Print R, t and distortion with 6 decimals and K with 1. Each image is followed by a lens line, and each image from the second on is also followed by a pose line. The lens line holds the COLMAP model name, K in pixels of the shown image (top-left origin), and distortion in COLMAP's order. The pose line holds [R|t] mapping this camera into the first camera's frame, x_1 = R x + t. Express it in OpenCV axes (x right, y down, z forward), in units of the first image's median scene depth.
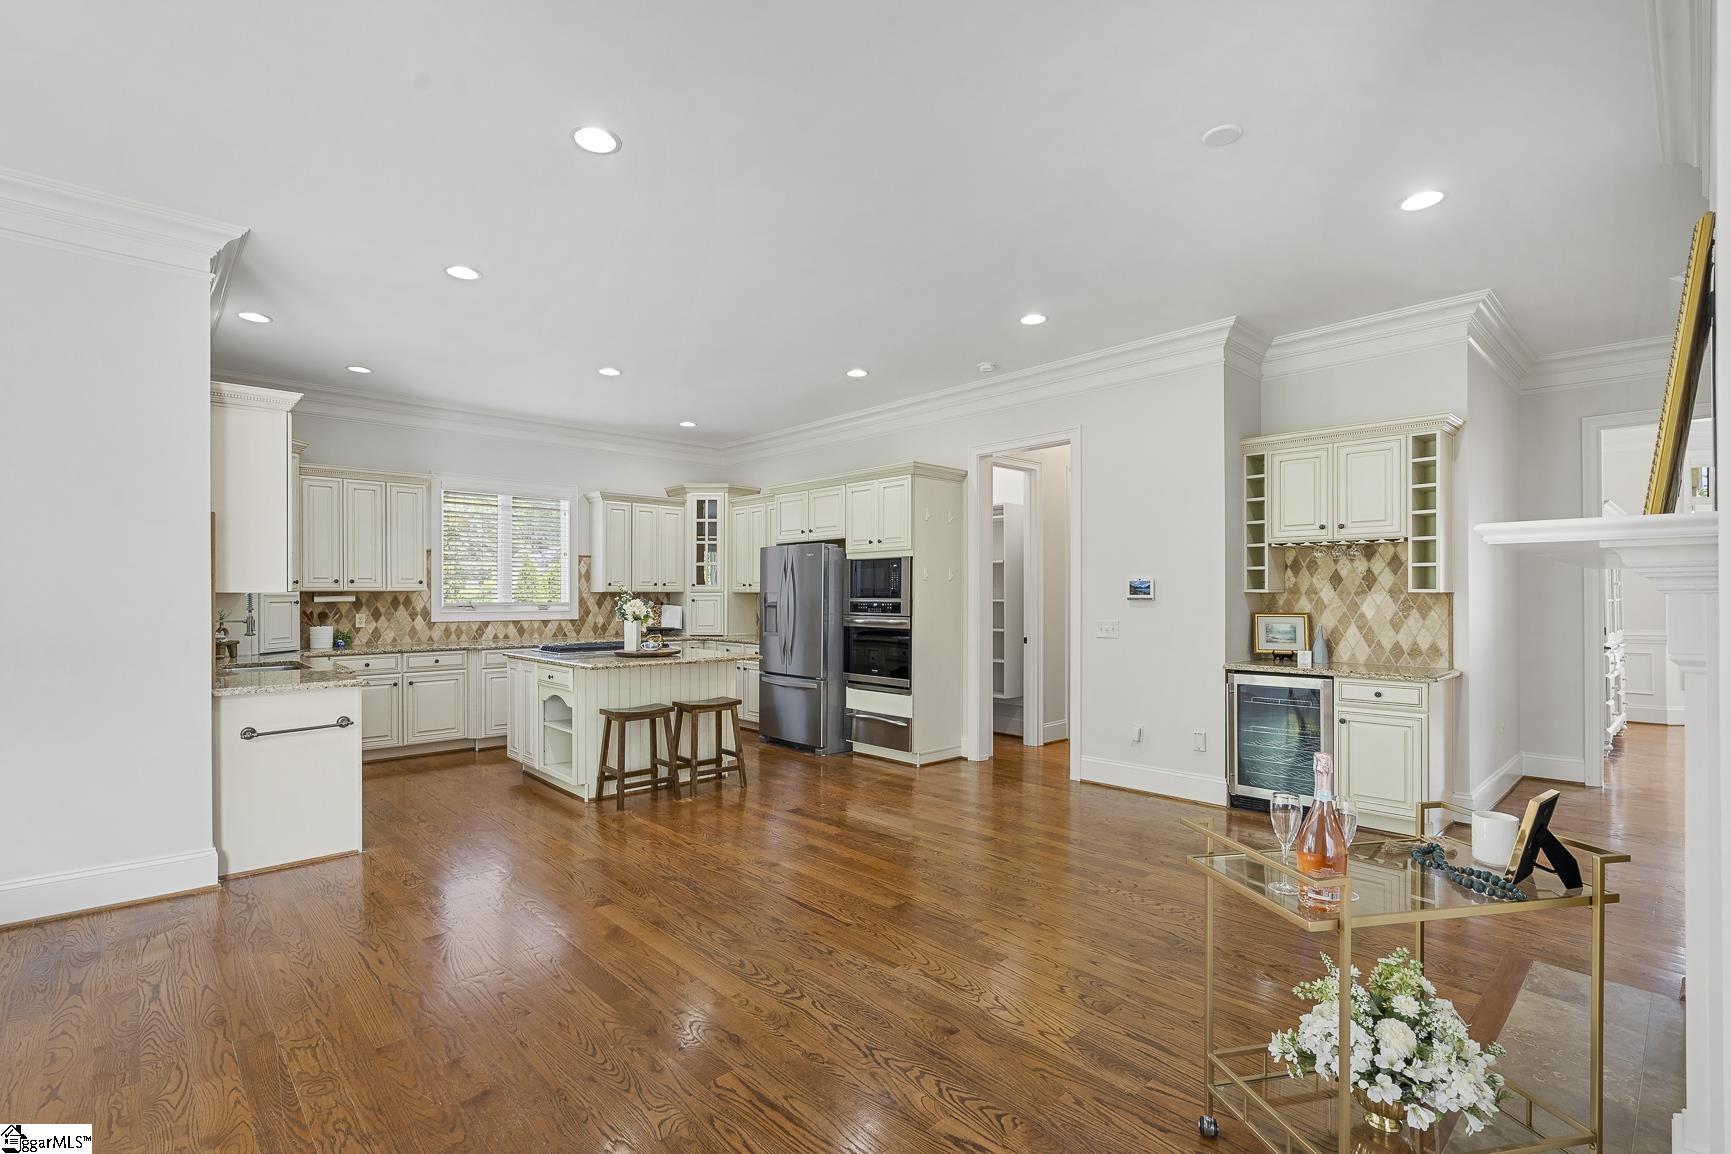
lens RADIAL K [[785.4, 0, 867.1], [0, 785.4, 596.0], [0, 0, 1]] dist [-0.000799, 0.000127]
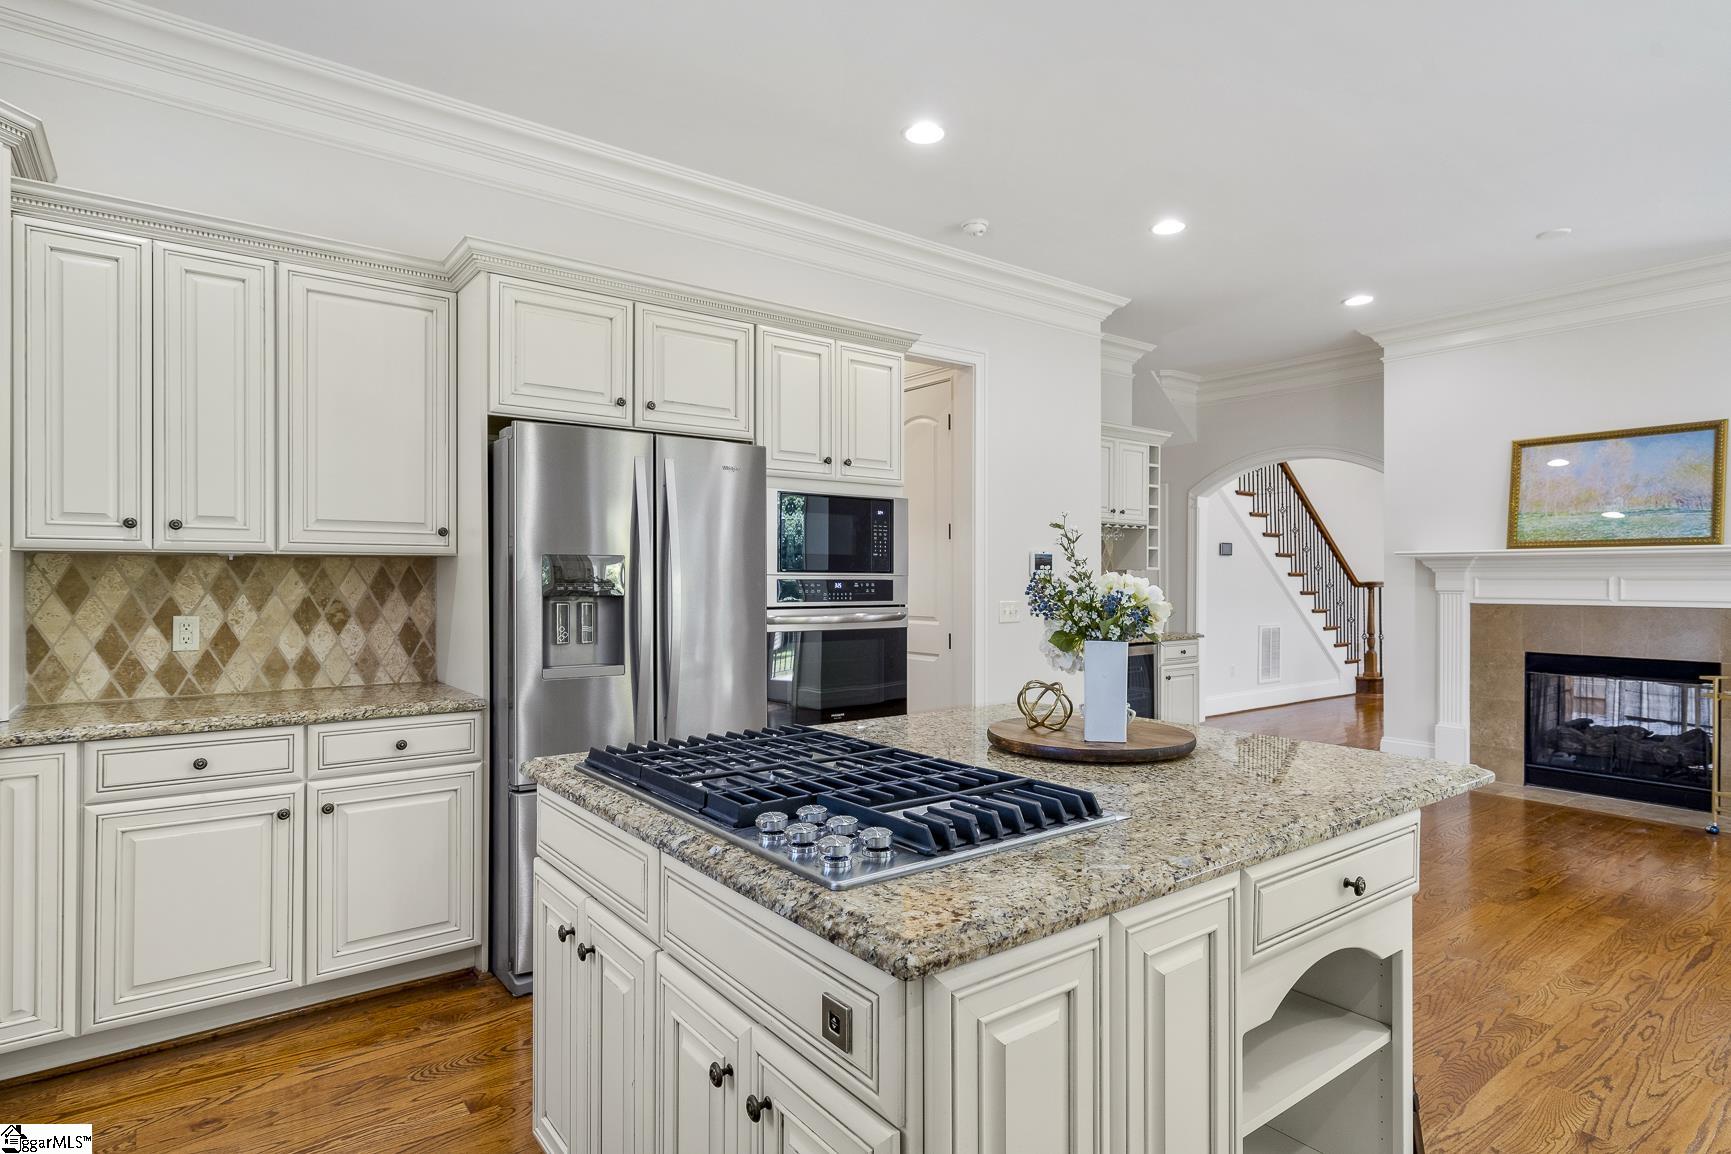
lens RADIAL K [[918.7, 0, 864.8], [0, 918.7, 579.5], [0, 0, 1]] dist [0.000738, 0.001107]
pose [[0.111851, -0.003269, 0.993720, -0.755387], [-0.002920, 0.999989, 0.003618, 0.006603], [-0.993721, -0.003307, 0.111841, 1.194344]]
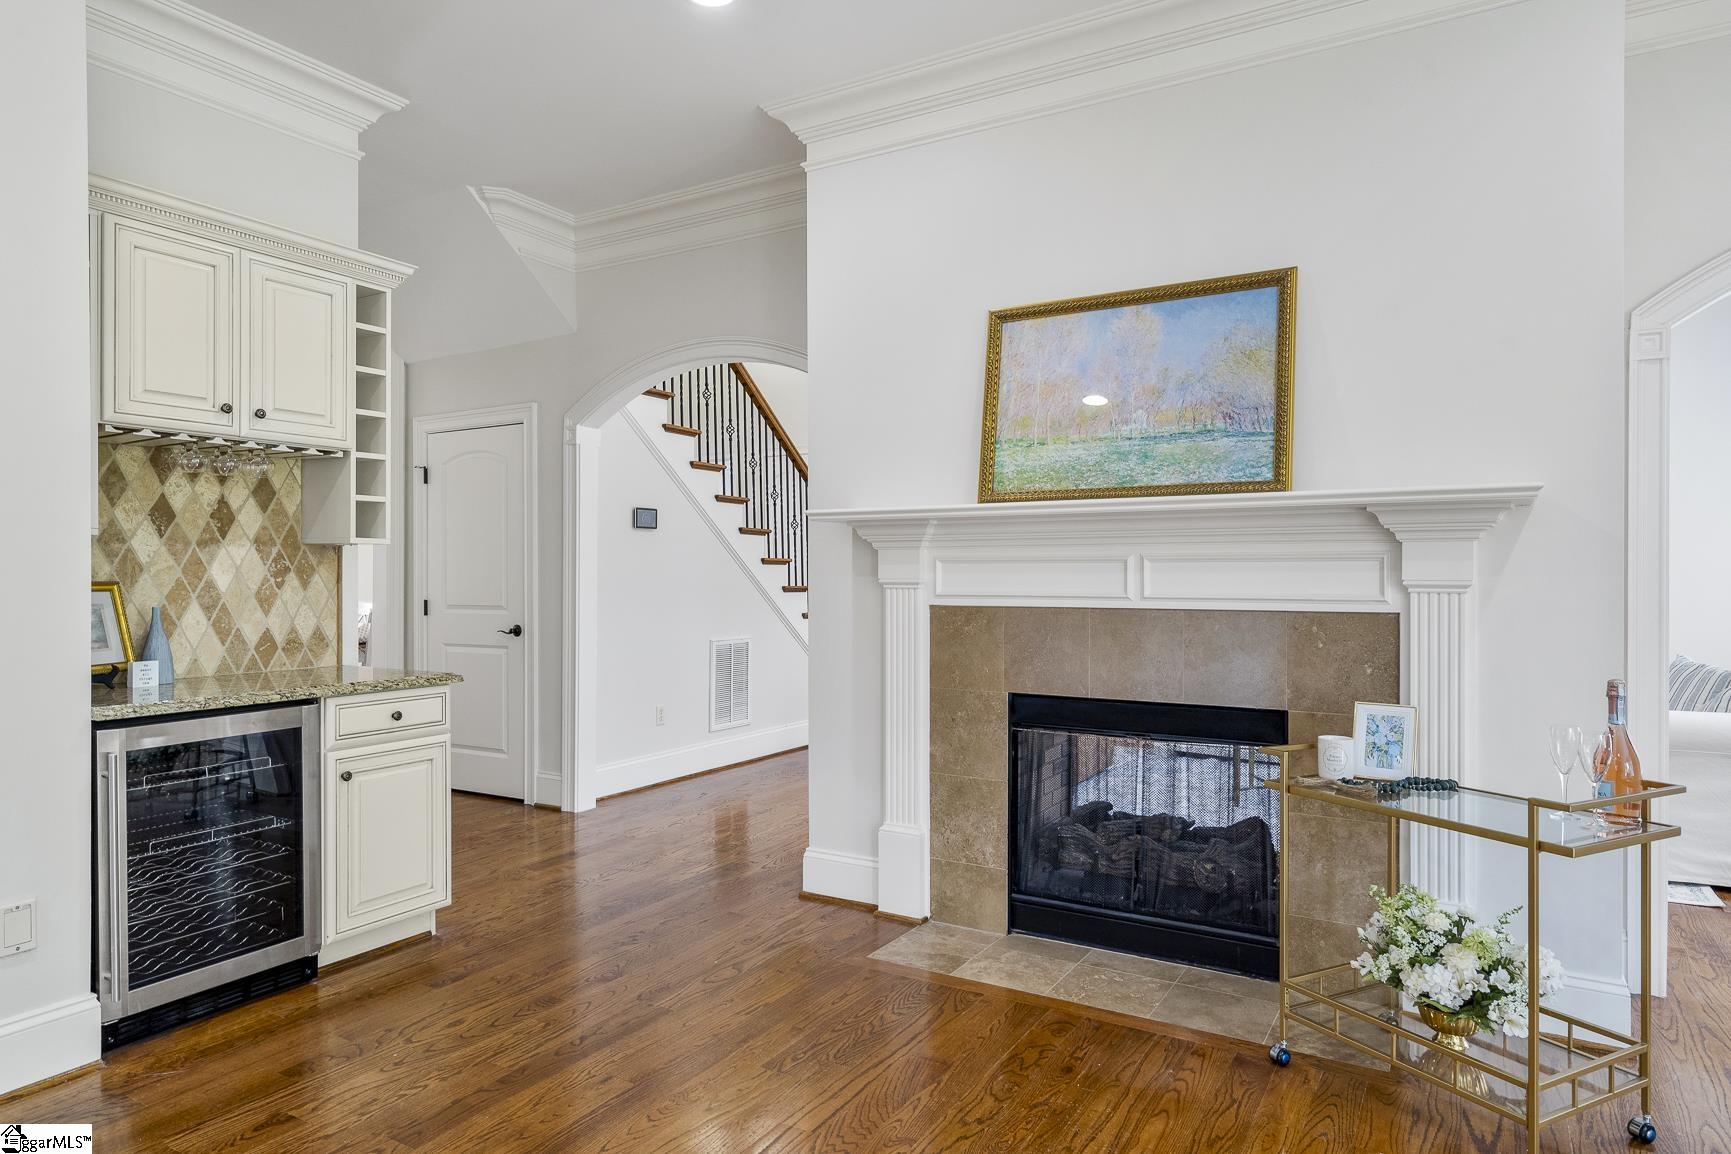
lens RADIAL K [[1061.7, 0, 865.5], [0, 1061.7, 577.0], [0, 0, 1]] dist [0.004265, 0.001936]
pose [[-0.272621, -0.004417, 0.962111, -0.183460], [-0.001039, 0.999990, 0.004297, 0.016156], [-0.962121, 0.000172, -0.272623, 0.785448]]
